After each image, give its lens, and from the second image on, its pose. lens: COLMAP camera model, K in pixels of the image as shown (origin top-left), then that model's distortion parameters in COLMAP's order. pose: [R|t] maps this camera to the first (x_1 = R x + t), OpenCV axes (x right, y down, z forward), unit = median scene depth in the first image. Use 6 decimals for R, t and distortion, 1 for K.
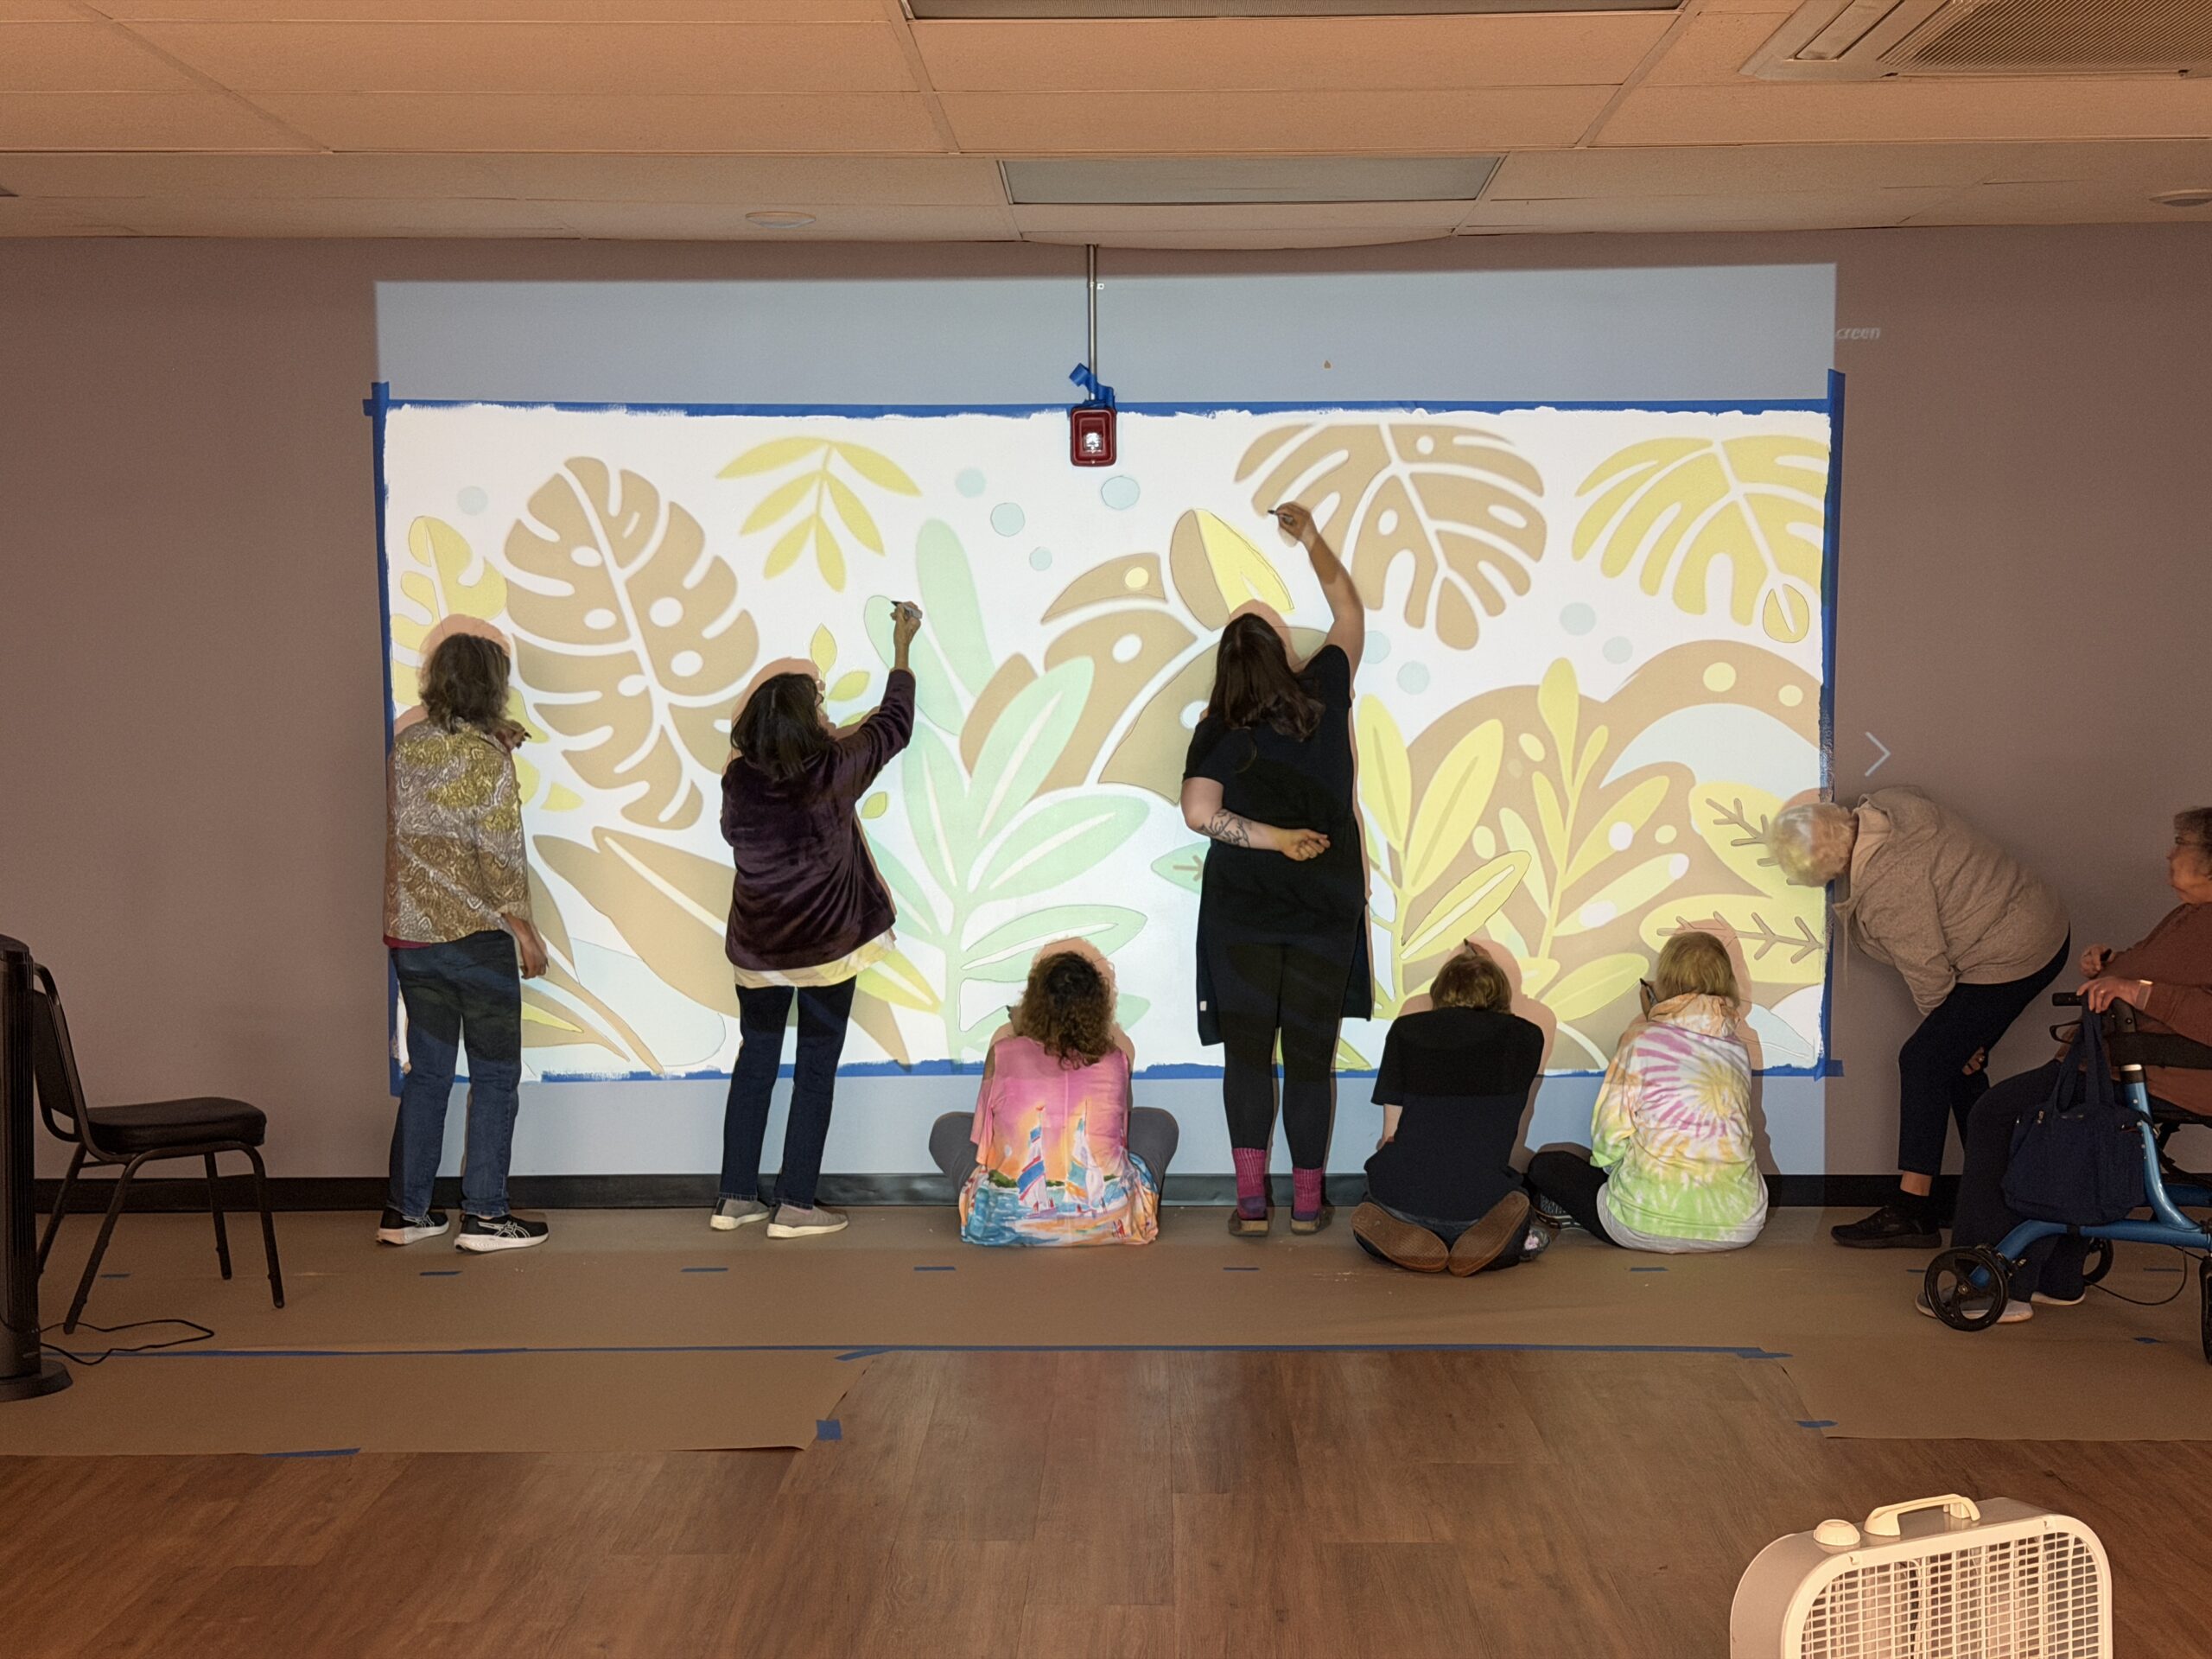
lens RADIAL K [[3065.5, 0, 1109.6], [0, 3065.5, 833.6], [0, 0, 1]] dist [0.149673, 0.000000]
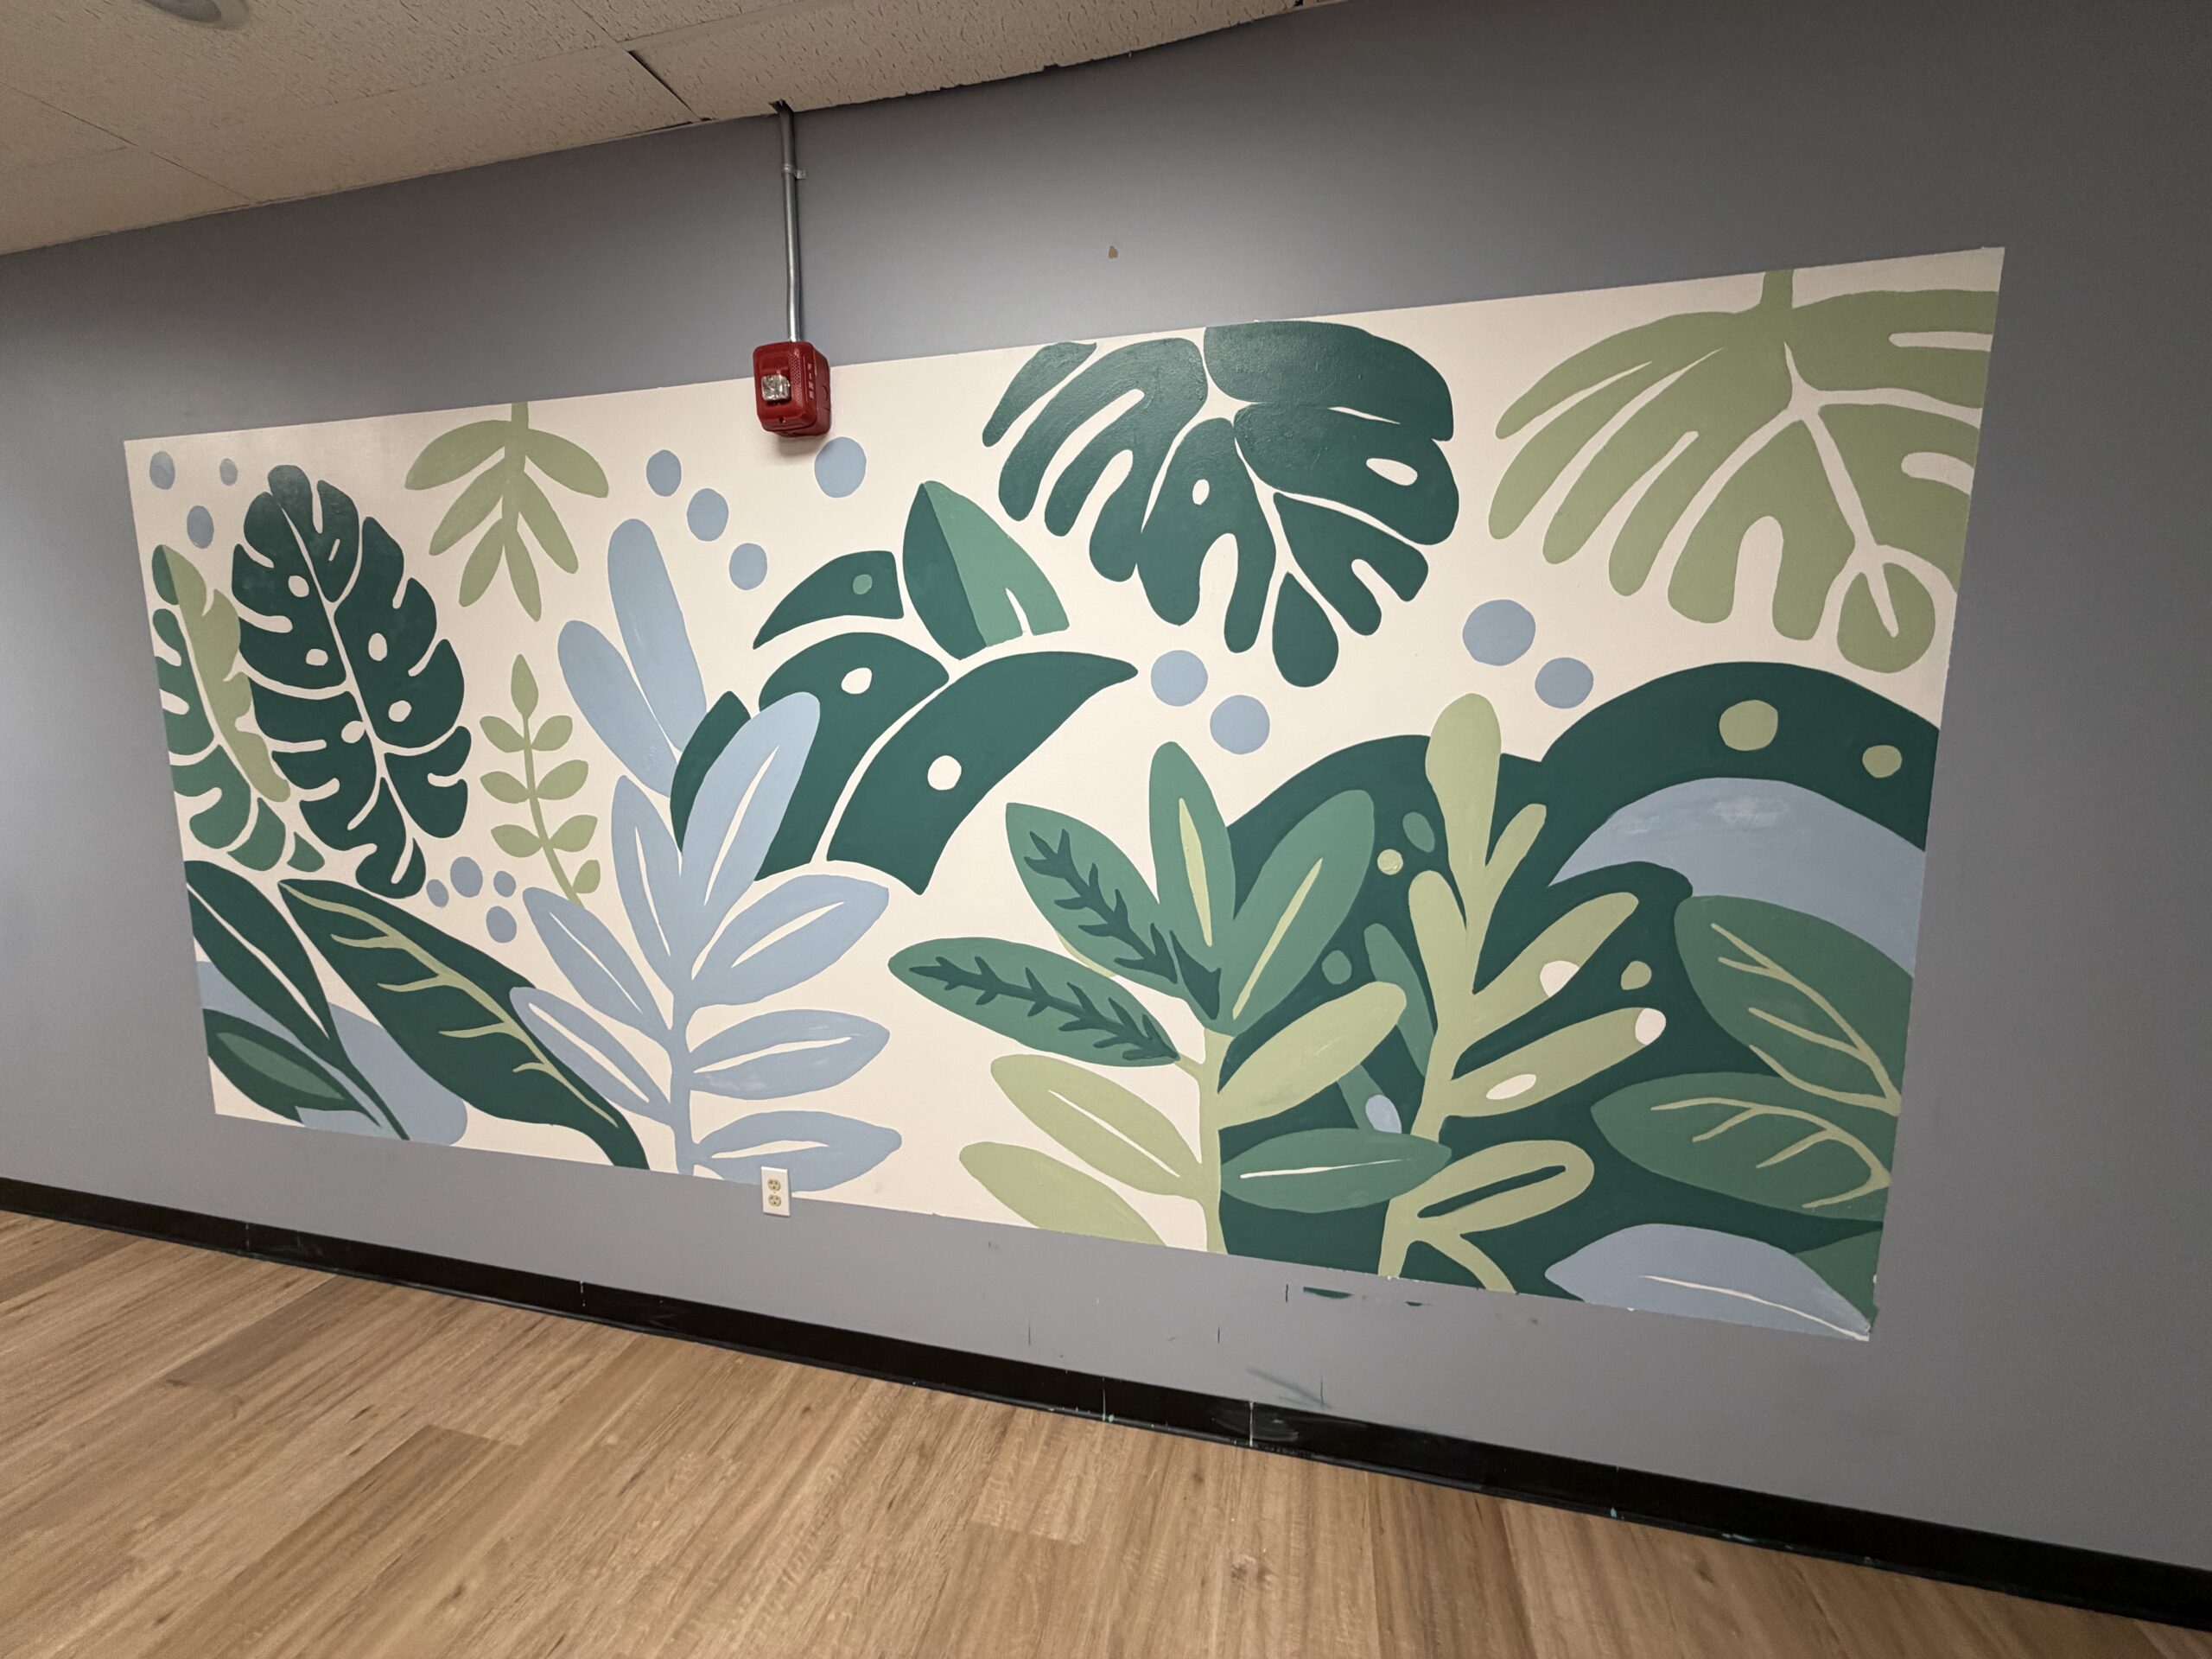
lens RADIAL K [[886.9, 0, 1100.7], [0, 886.9, 829.1], [0, 0, 1]] dist [0.003278, -0.000258]
pose [[0.969251, 0.029163, -0.244339, 0.118720], [-0.010438, 0.996931, 0.077582, -0.042611], [0.245852, -0.072646, 0.966581, 0.802613]]
